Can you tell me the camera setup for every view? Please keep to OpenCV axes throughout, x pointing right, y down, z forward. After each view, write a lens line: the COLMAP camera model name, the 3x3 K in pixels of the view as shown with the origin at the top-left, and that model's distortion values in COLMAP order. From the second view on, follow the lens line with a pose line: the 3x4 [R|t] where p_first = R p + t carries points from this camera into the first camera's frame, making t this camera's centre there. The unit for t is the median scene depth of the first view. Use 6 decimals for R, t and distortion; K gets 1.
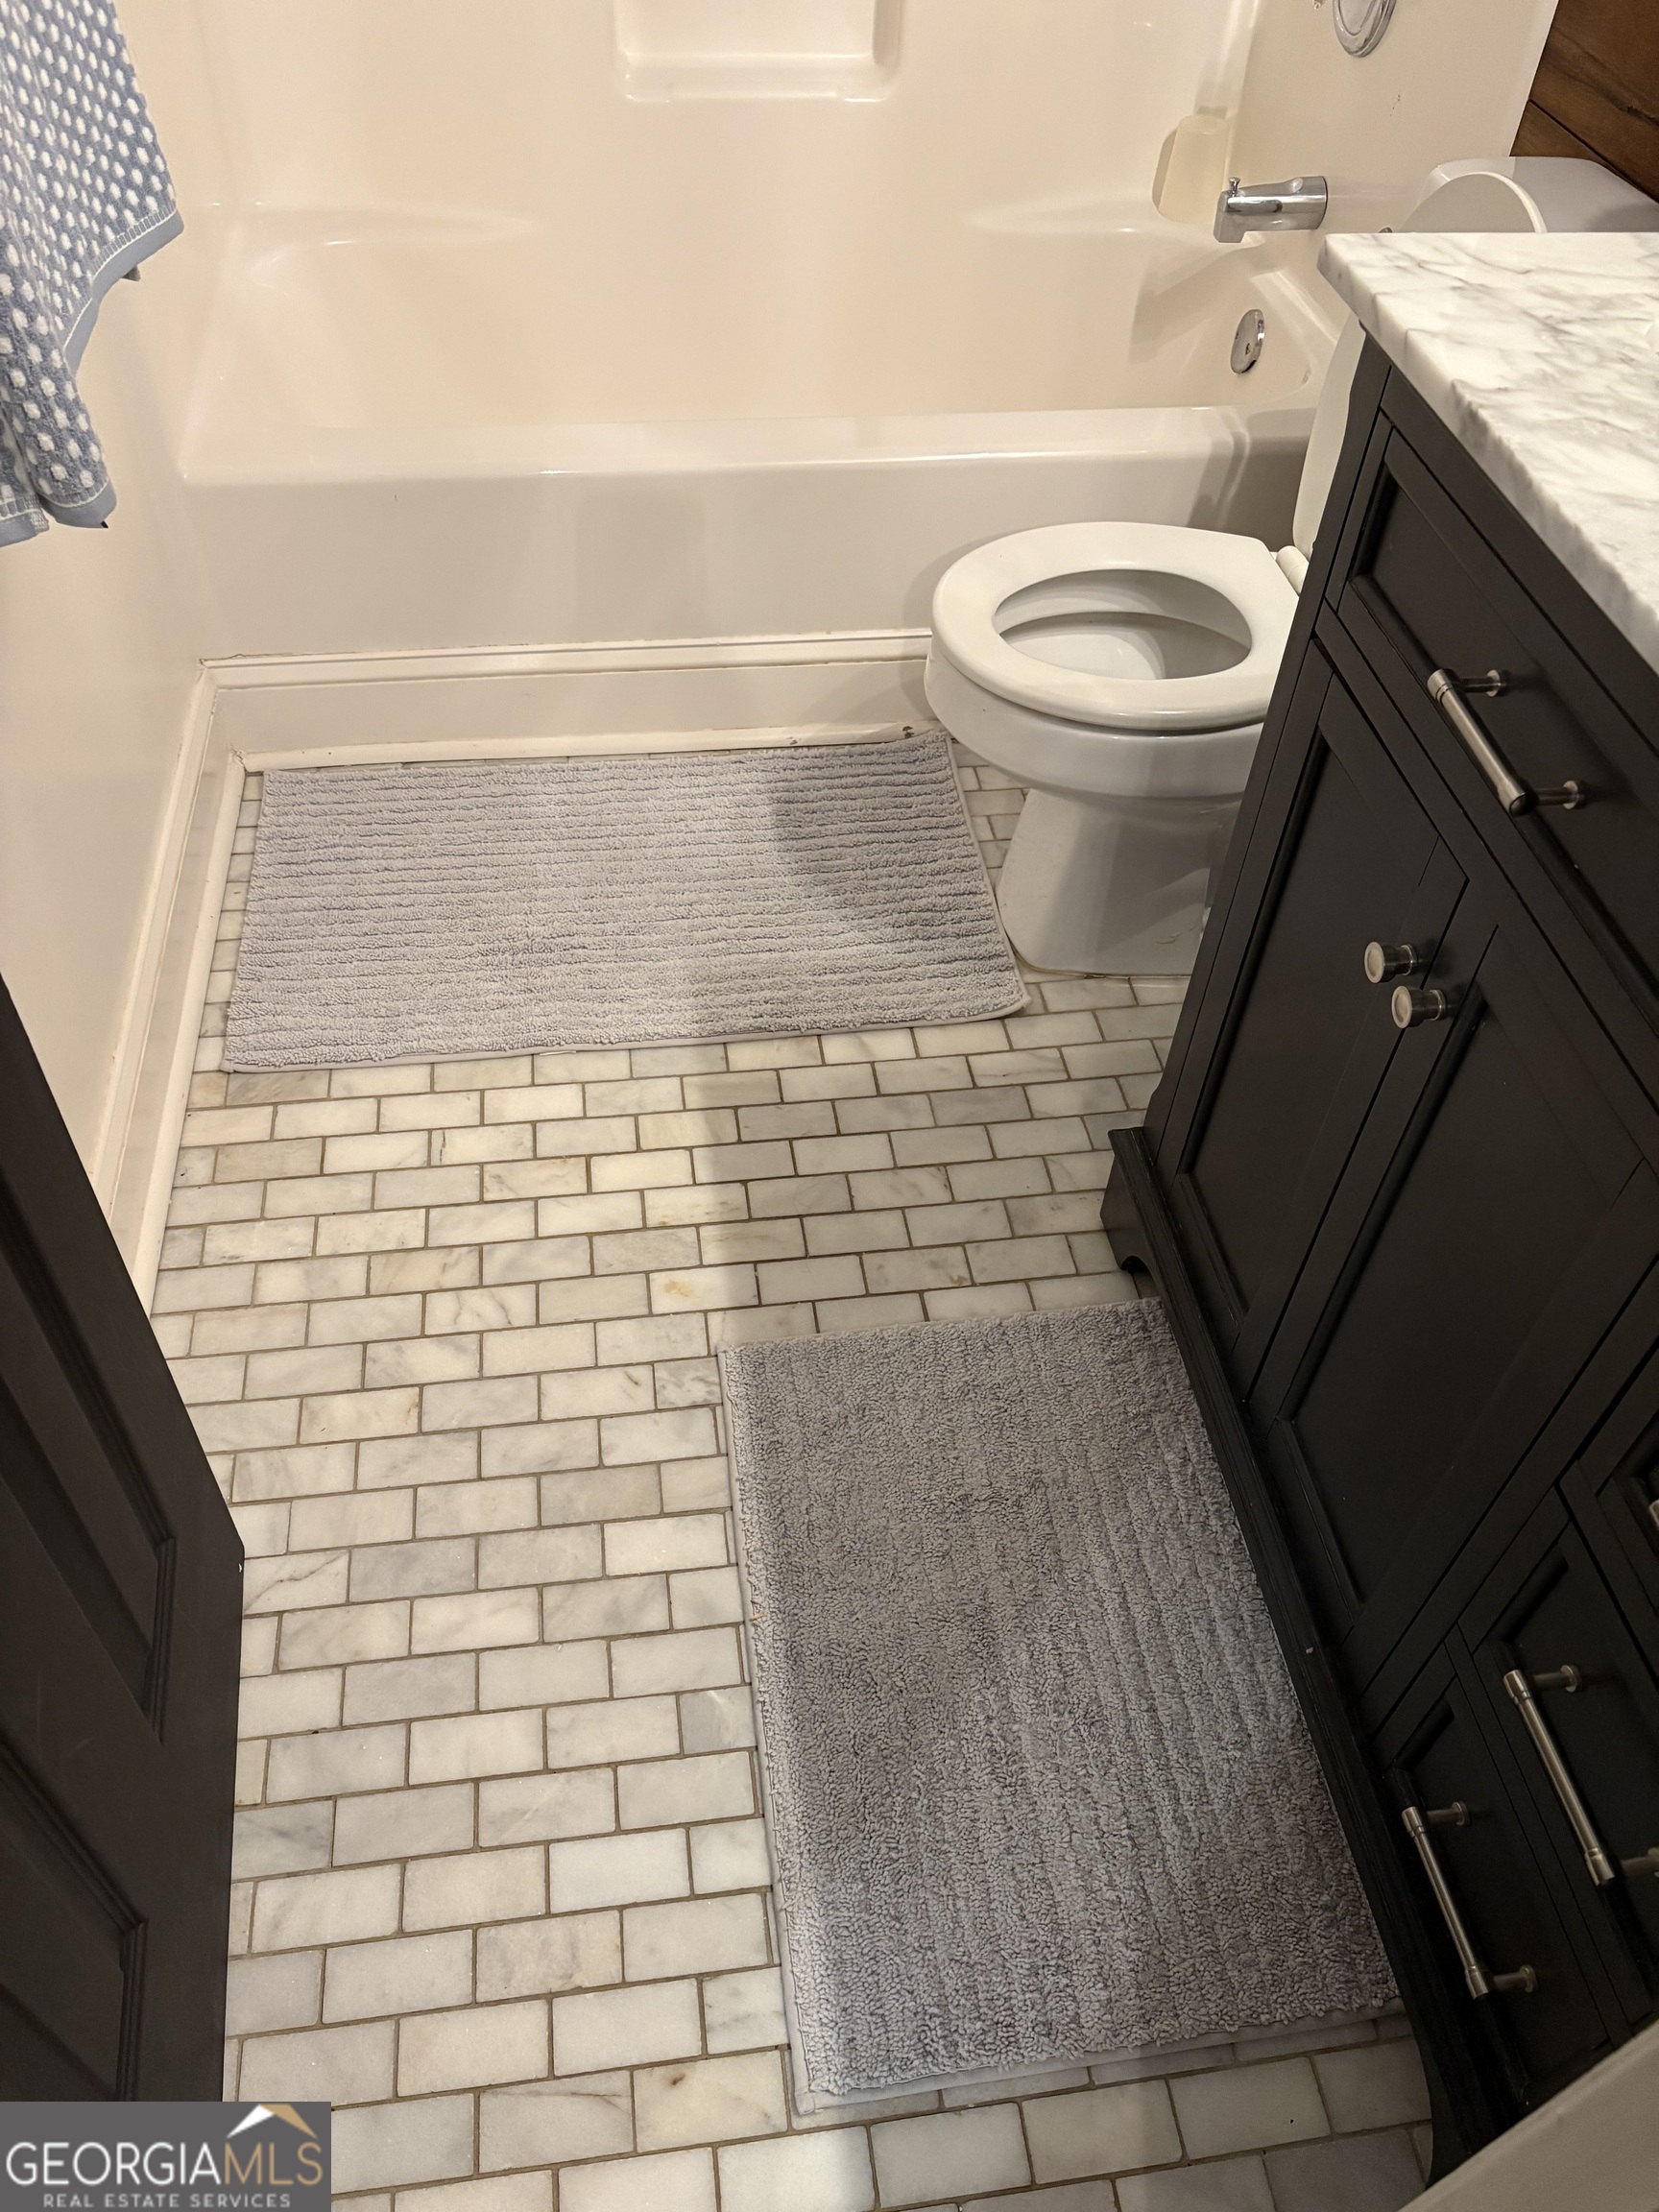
lens RADIAL K [[1671.8, 0, 834.8], [0, 1671.8, 1111.1], [0, 0, 1]] dist [0.055925, -0.062800]
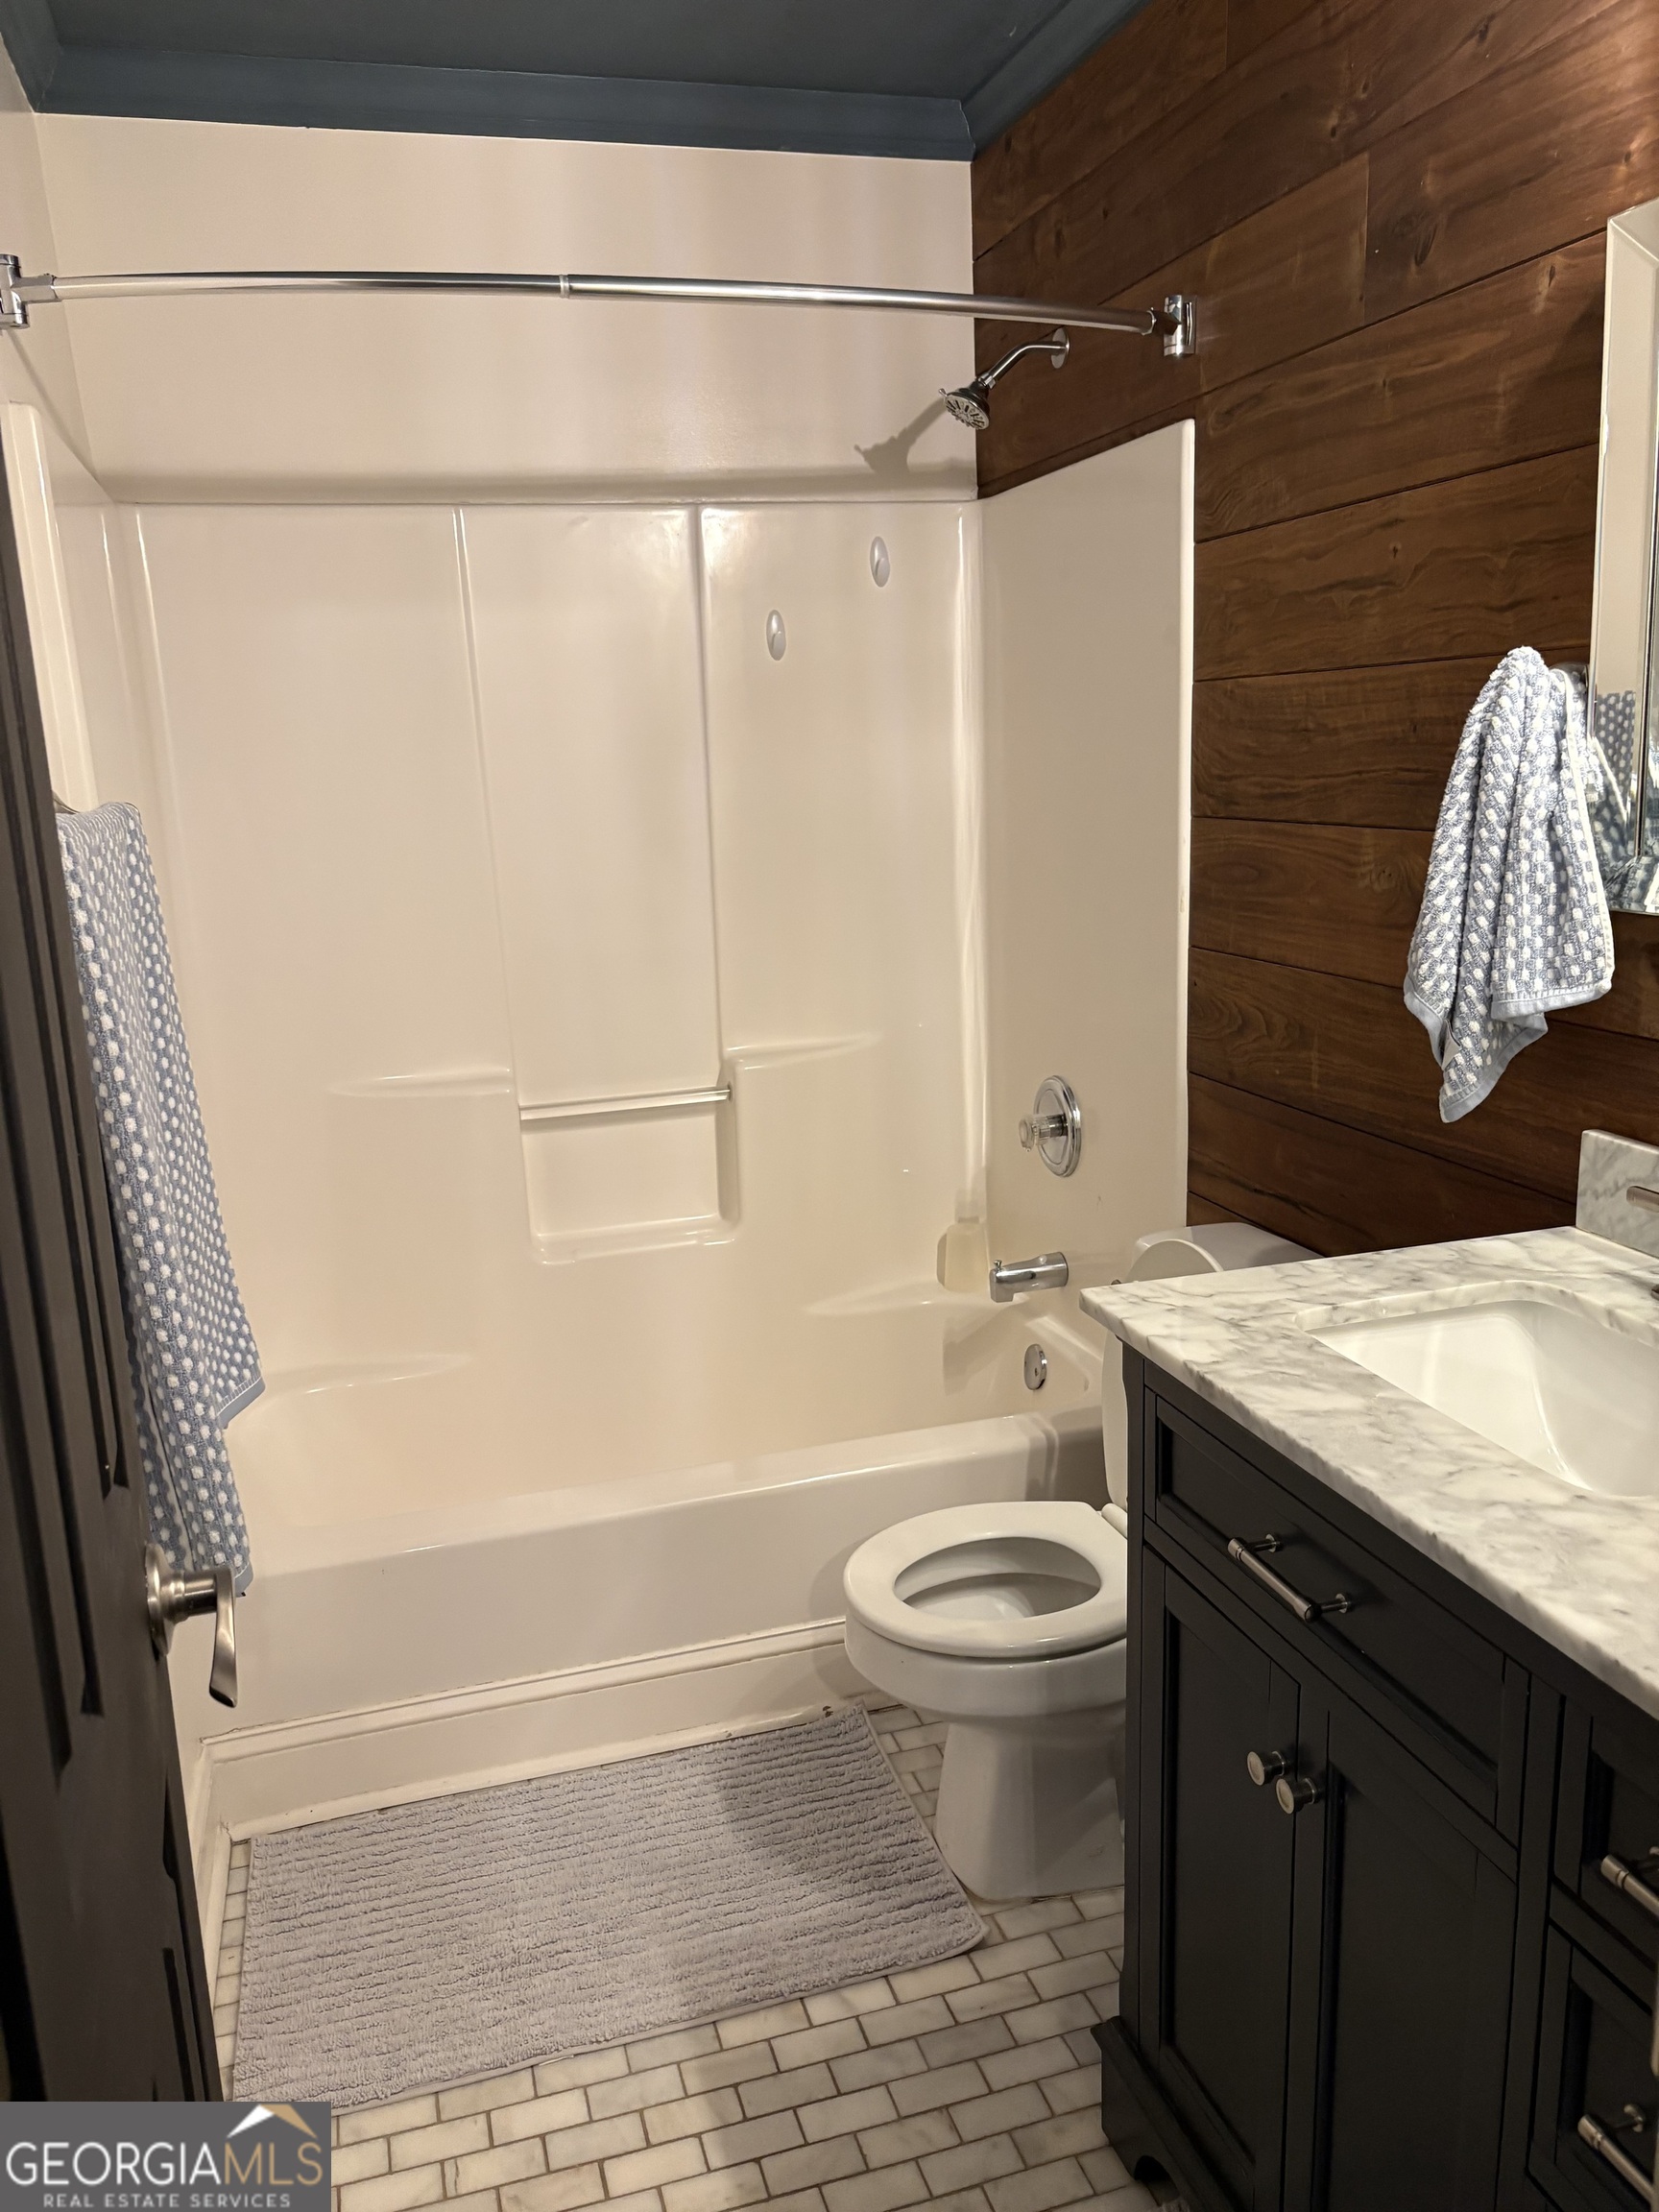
lens RADIAL K [[1671.8, 0, 835.3], [0, 1671.8, 1089.7], [0, 0, 1]] dist [0.055925, -0.062800]
pose [[0.985773, -0.104846, 0.131375, -0.070734], [0.161660, 0.805405, -0.570254, 0.107416], [-0.046021, 0.583379, 0.810895, -0.211425]]
